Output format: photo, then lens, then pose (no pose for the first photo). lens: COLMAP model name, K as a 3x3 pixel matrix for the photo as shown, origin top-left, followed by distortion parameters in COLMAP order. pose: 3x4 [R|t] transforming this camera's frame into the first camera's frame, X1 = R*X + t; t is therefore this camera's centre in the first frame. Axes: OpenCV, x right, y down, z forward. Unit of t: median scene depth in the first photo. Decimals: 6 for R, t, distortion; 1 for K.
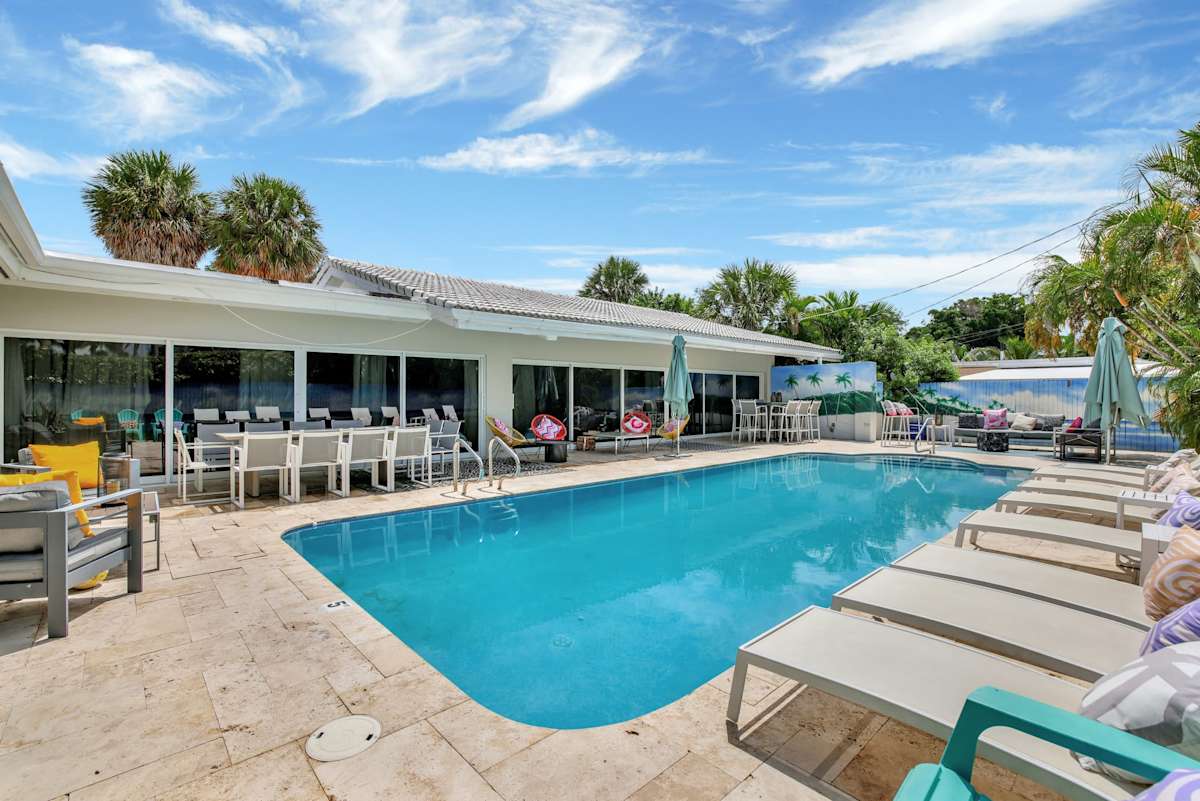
lens RADIAL K [[533.6, 0, 599.0], [0, 533.6, 396.8], [0, 0, 1]] dist [-0.017653, 0.000338]
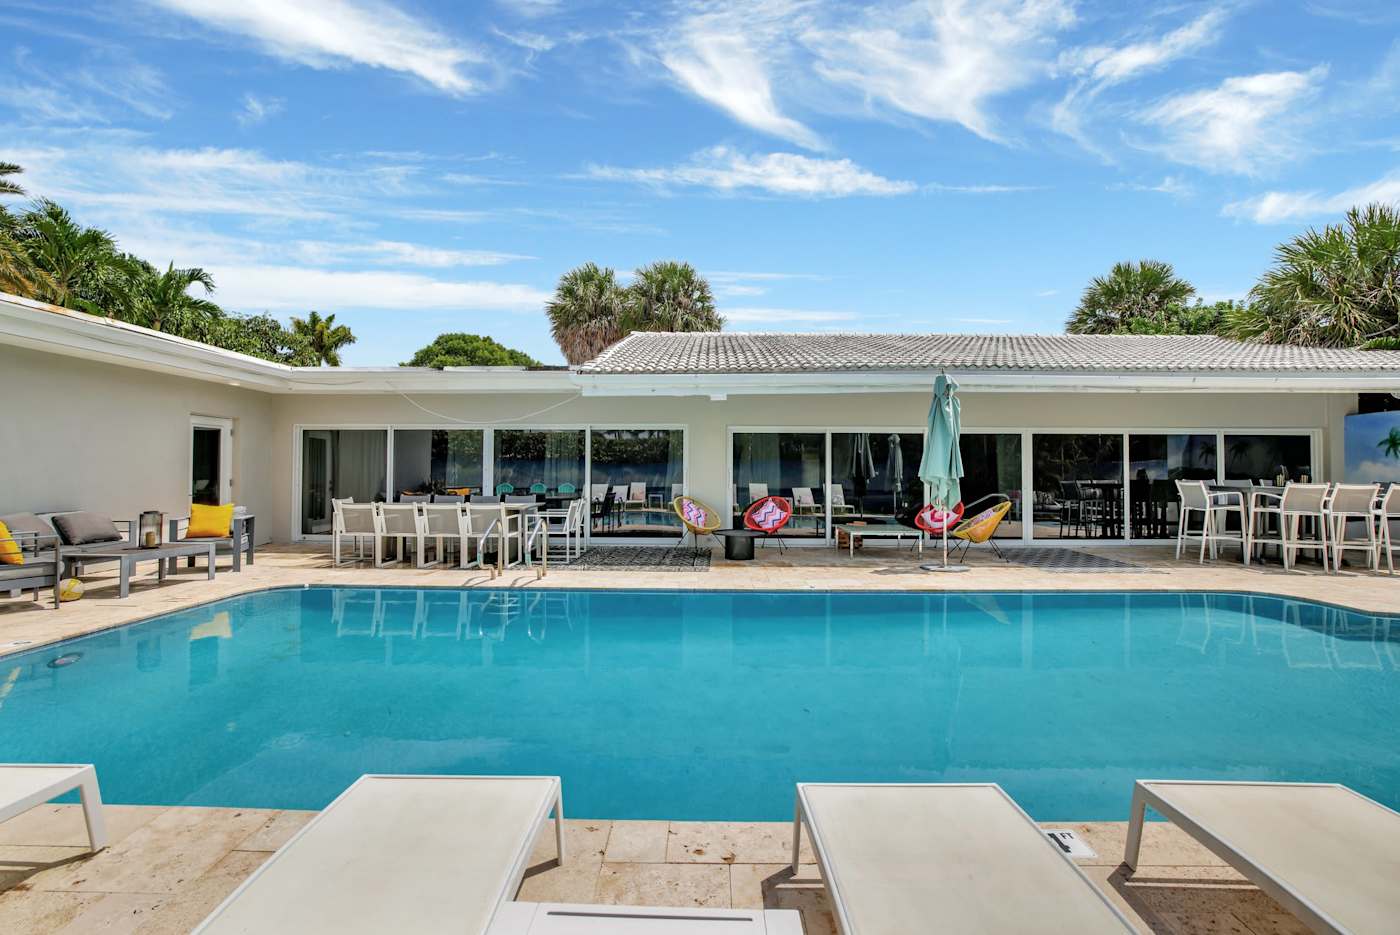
lens RADIAL K [[606.0, 0, 694.1], [0, 606.0, 487.1], [0, 0, 1]] dist [-0.017440, 0.000583]
pose [[0.737162, 0.015030, -0.675549, 0.275333], [-0.003633, 0.999826, 0.018280, 0.002045], [0.675706, -0.011021, 0.737089, 0.187899]]
